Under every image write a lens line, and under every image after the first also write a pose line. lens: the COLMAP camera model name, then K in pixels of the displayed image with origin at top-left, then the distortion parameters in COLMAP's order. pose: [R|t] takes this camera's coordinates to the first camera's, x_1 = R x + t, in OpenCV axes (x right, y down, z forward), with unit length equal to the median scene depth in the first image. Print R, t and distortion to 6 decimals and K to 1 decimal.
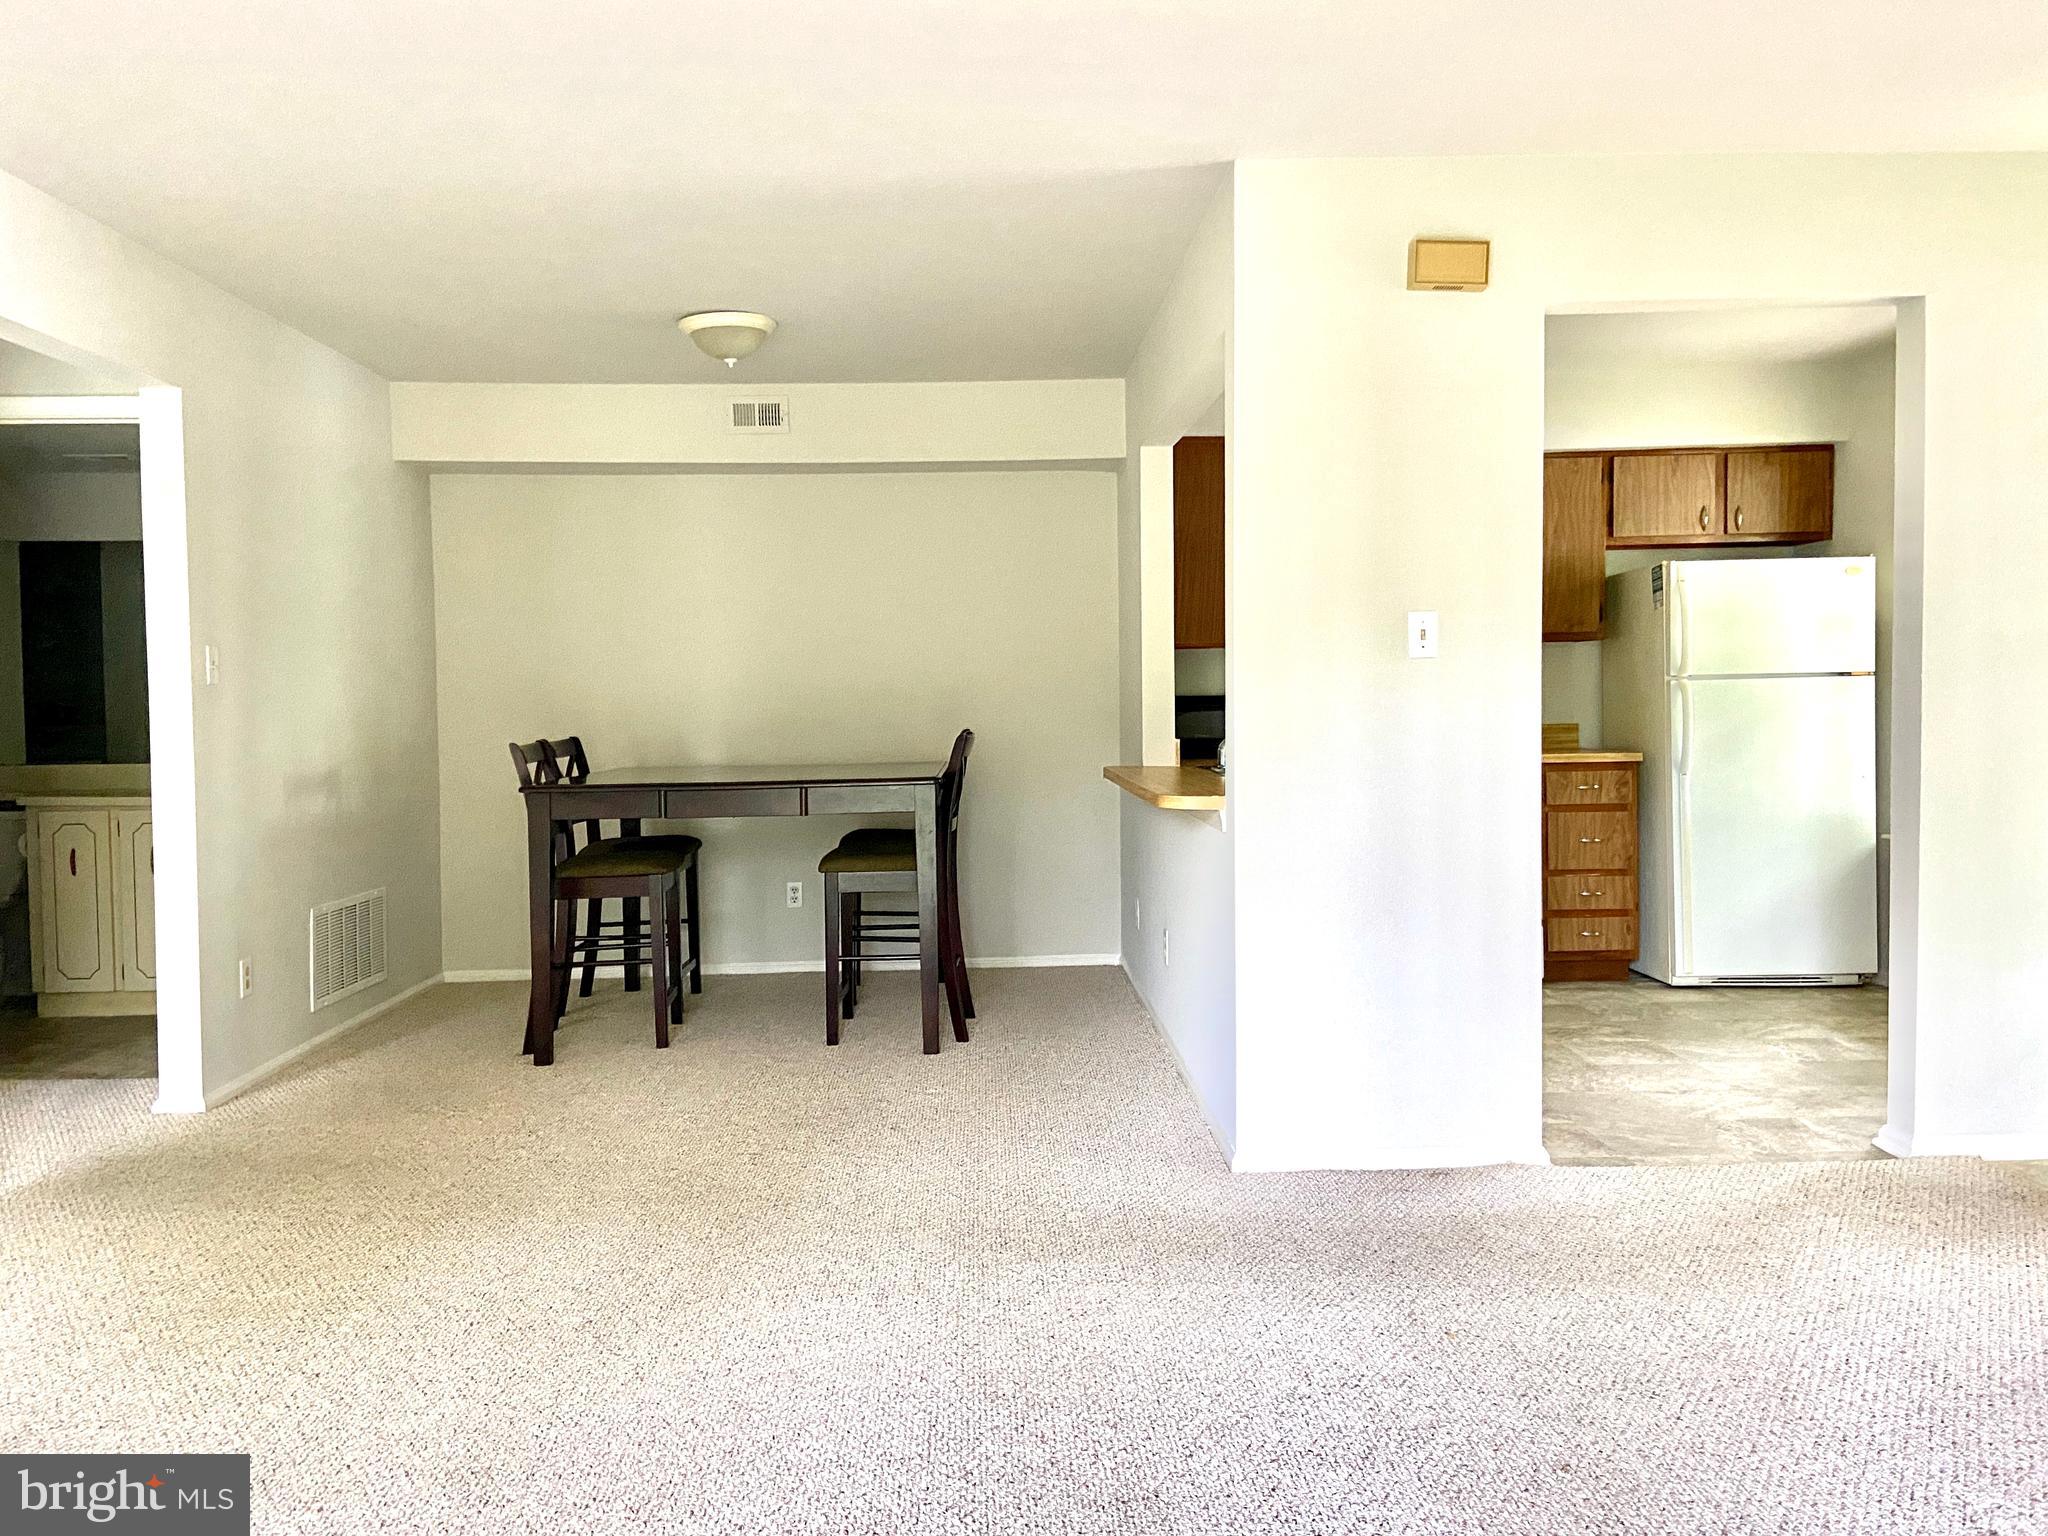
lens RADIAL K [[1542.4, 0, 1033.1], [0, 1542.4, 760.3], [0, 0, 1]] dist [0.128502, -0.163212]
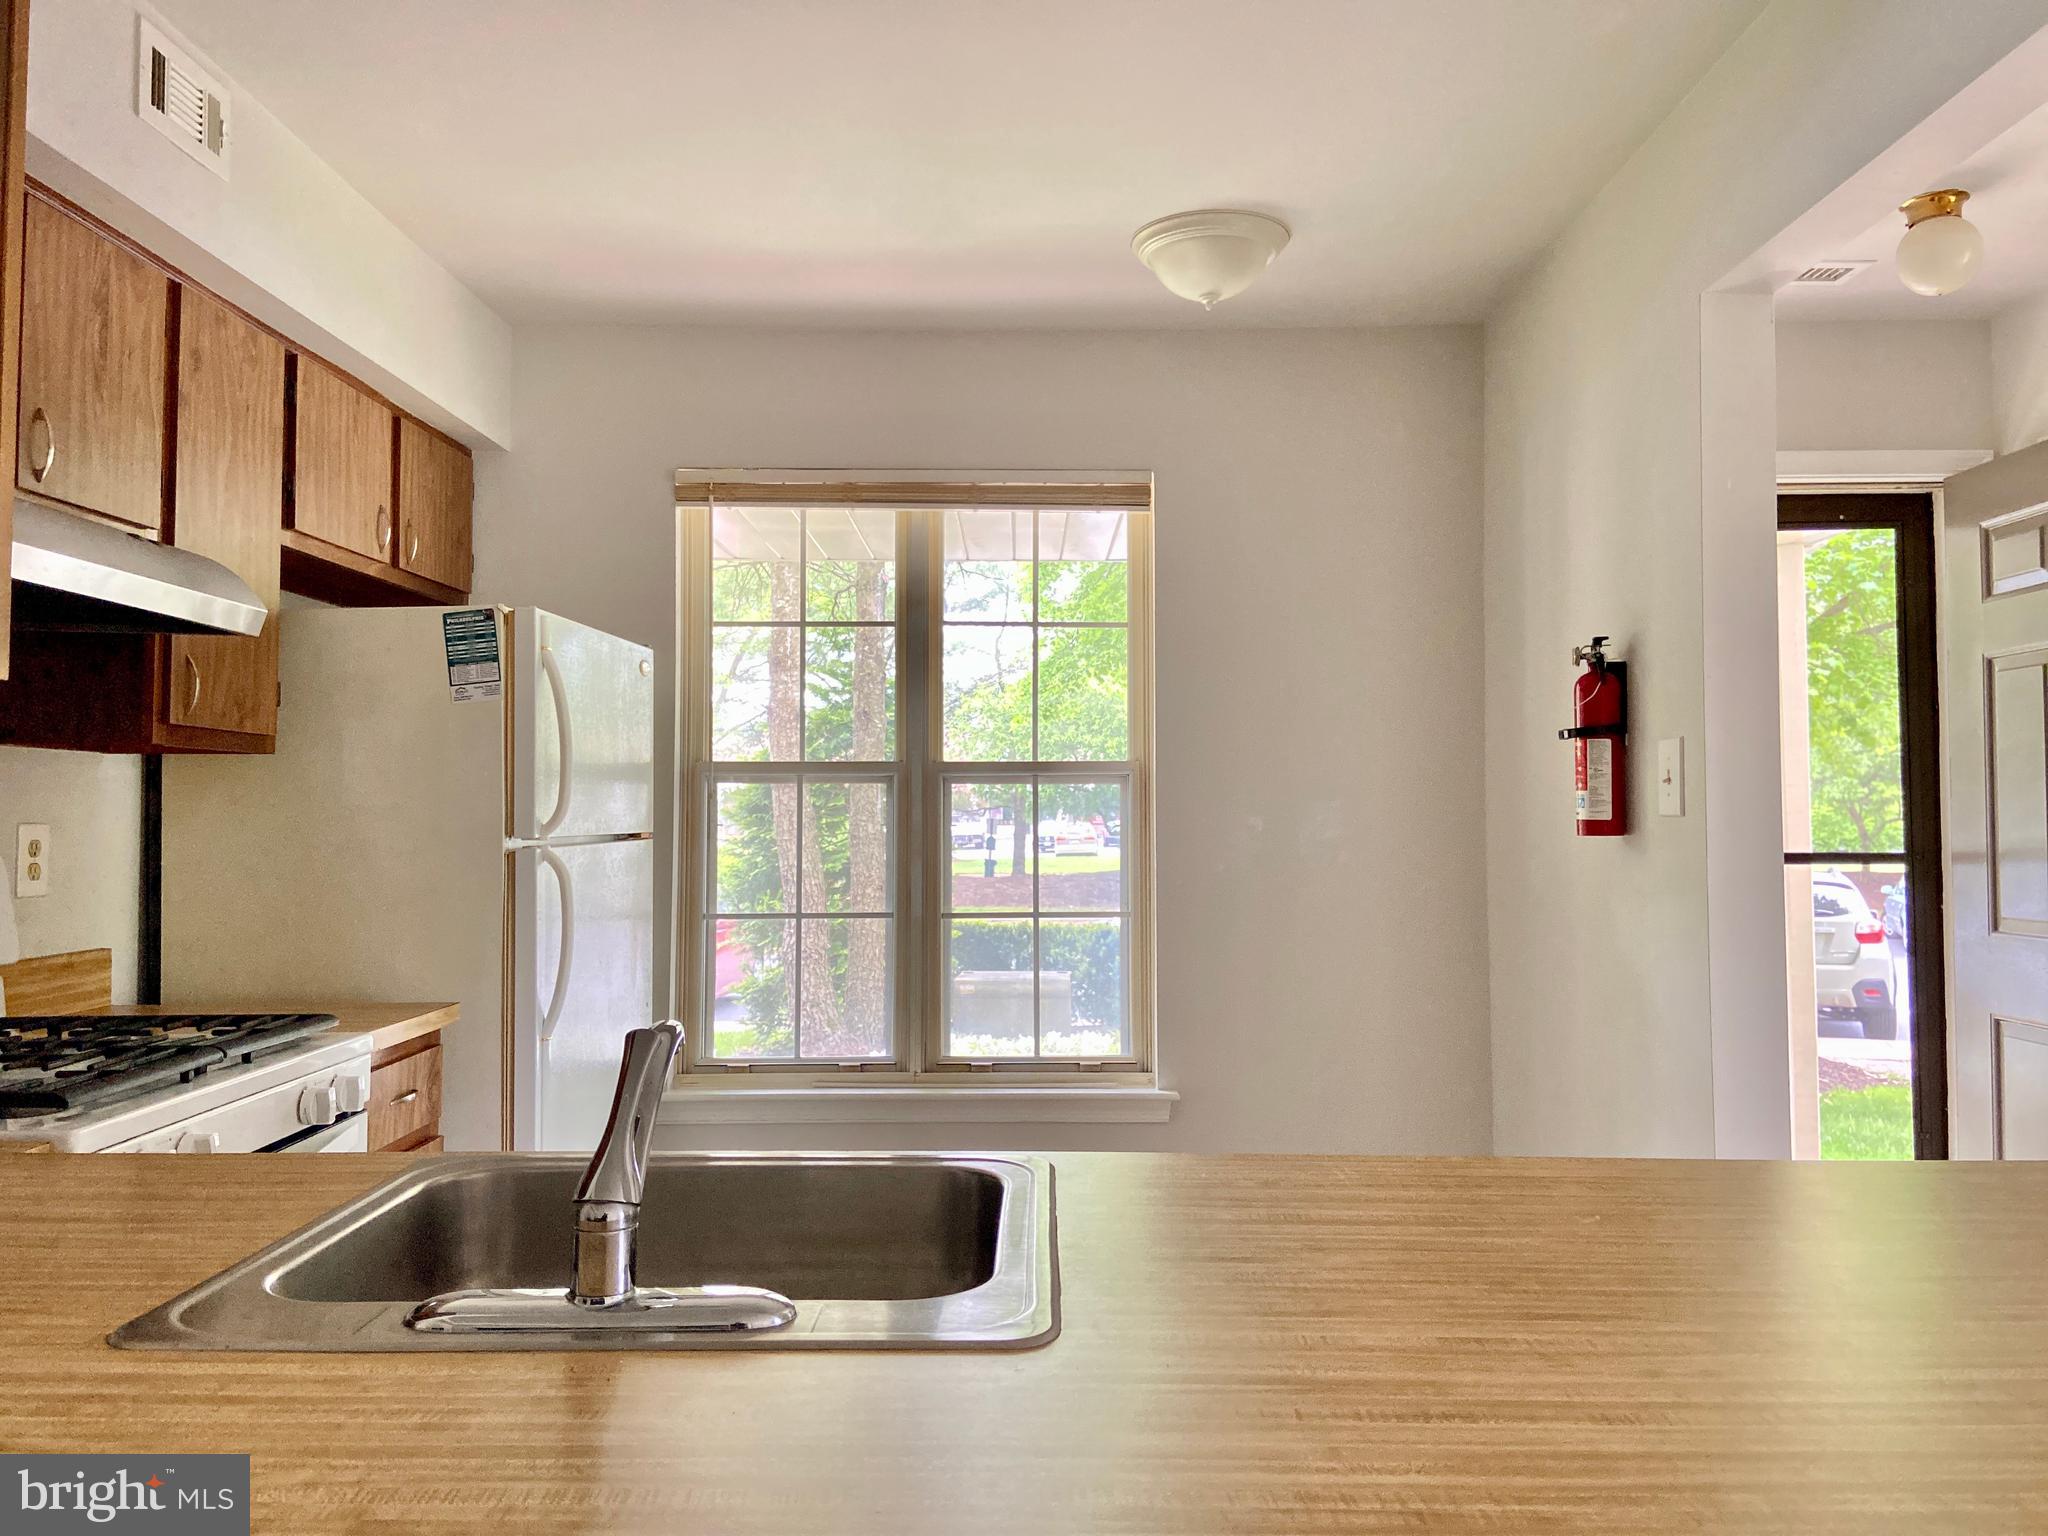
lens RADIAL K [[1576.1, 0, 1031.8], [0, 1576.1, 757.3], [0, 0, 1]] dist [0.087079, -0.056710]
pose [[0.042306, 0.048739, 0.997915, -0.080175], [0.038645, 0.997982, -0.050381, -0.047239], [-0.998357, 0.040696, 0.040337, 0.806262]]
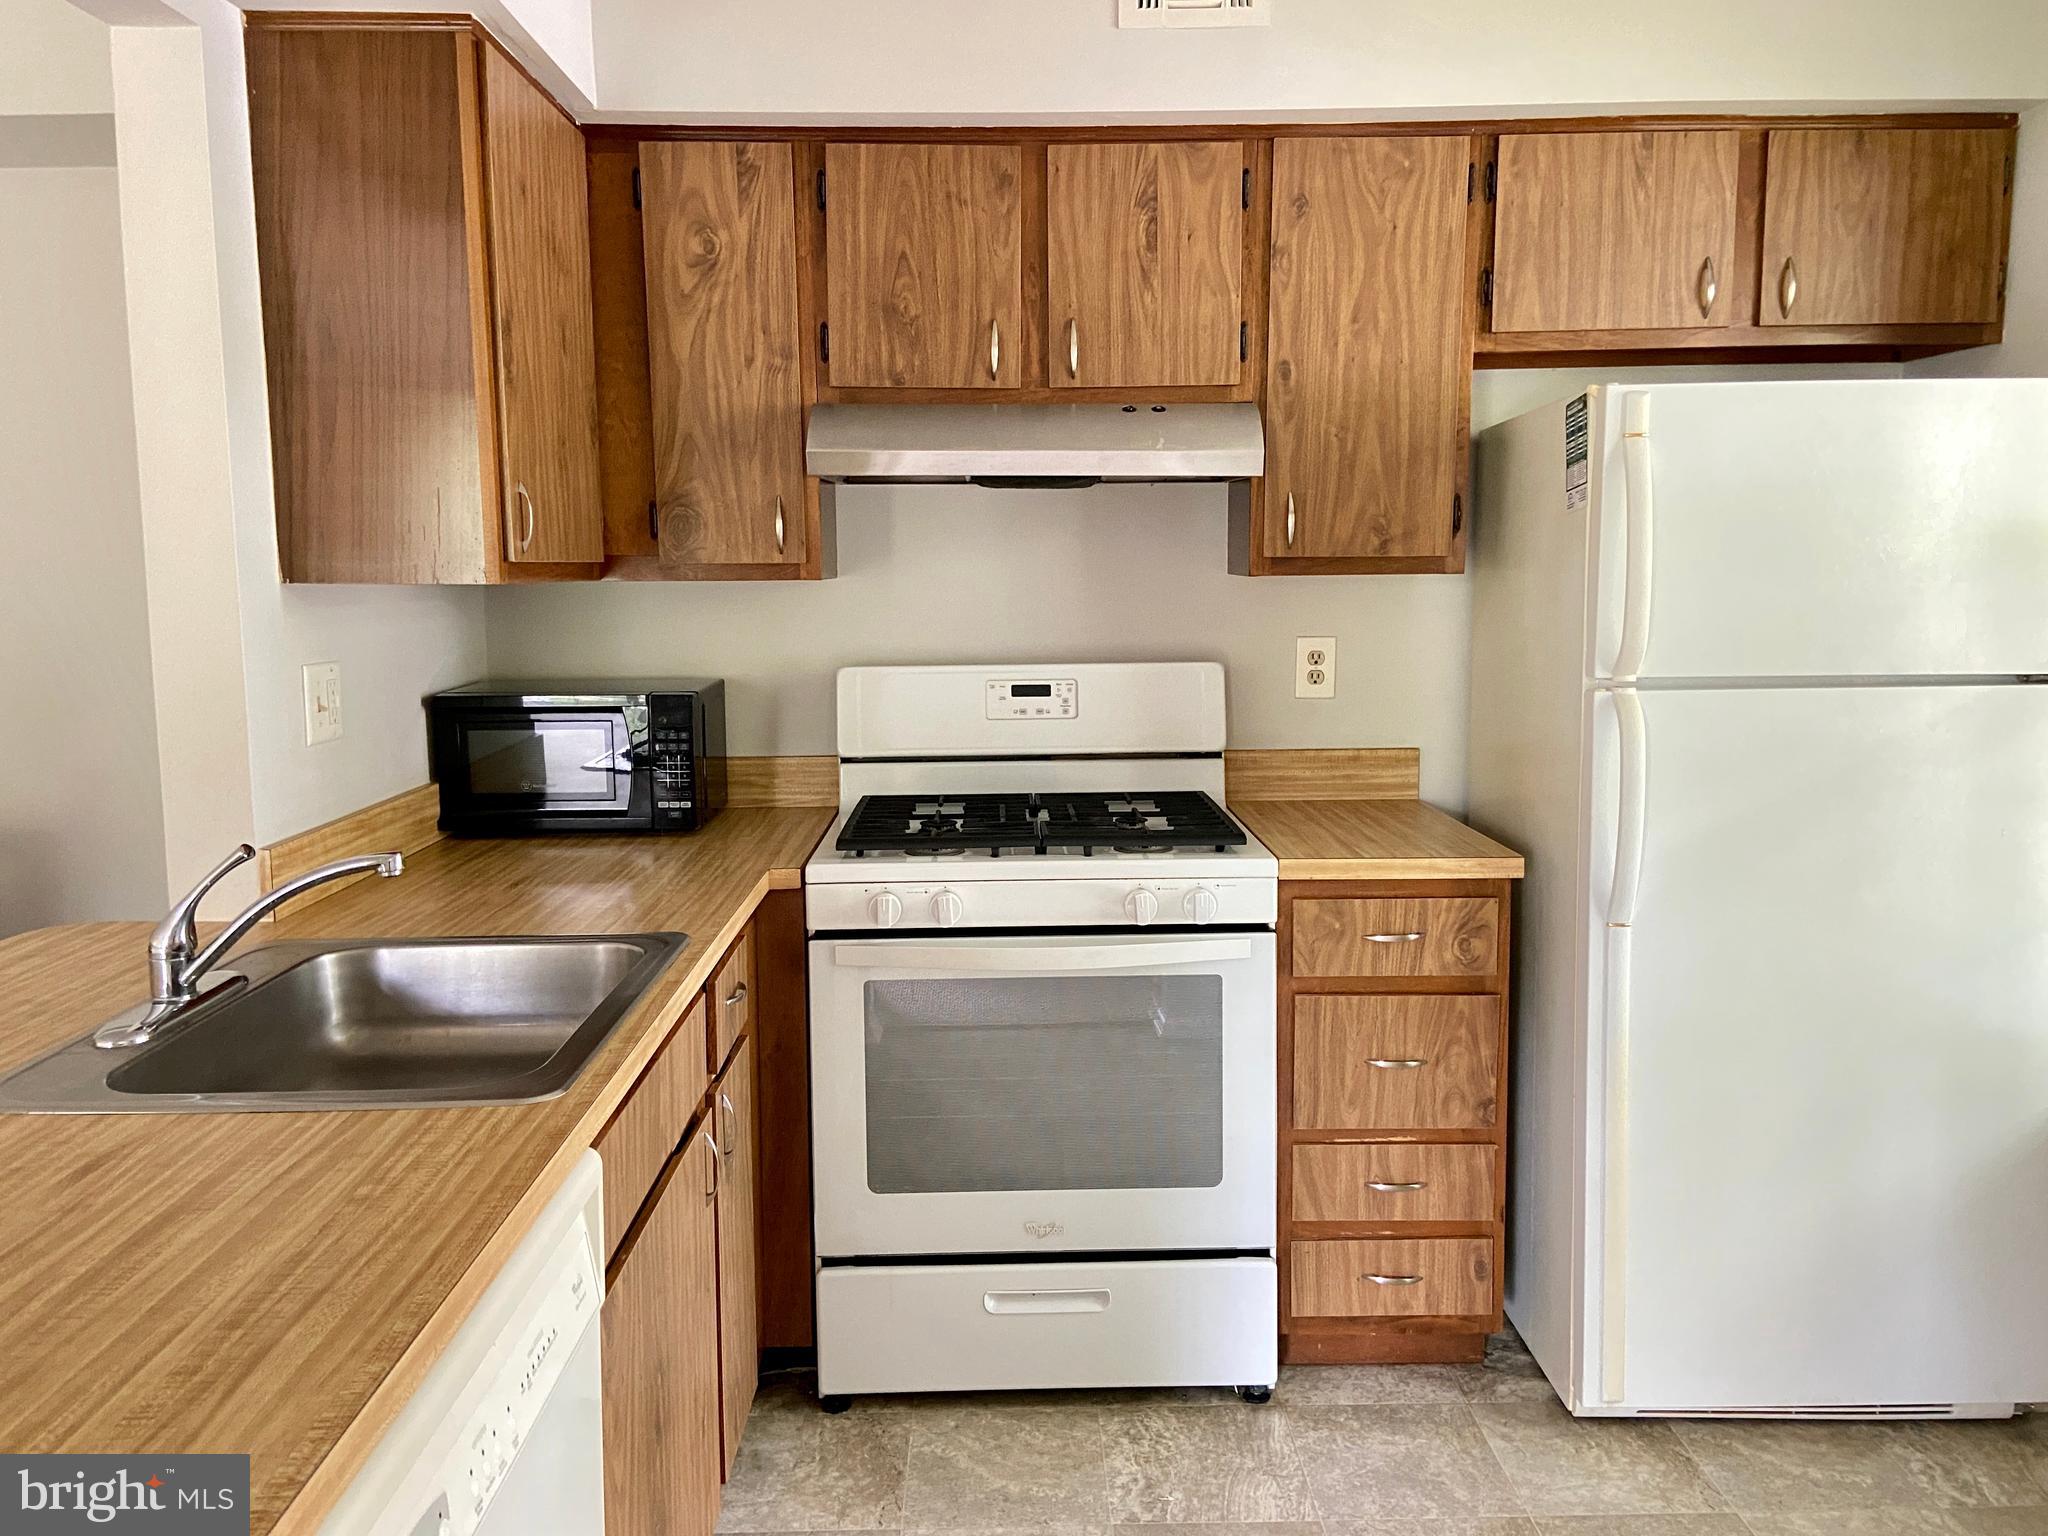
lens RADIAL K [[1542.4, 0, 1033.1], [0, 1542.4, 760.3], [0, 0, 1]] dist [0.128502, -0.163212]
pose [[0.999849, 0.011210, -0.013262, 0.263515], [-0.010025, 0.996220, 0.086291, -0.064582], [0.014180, -0.086145, 0.996182, 0.587623]]
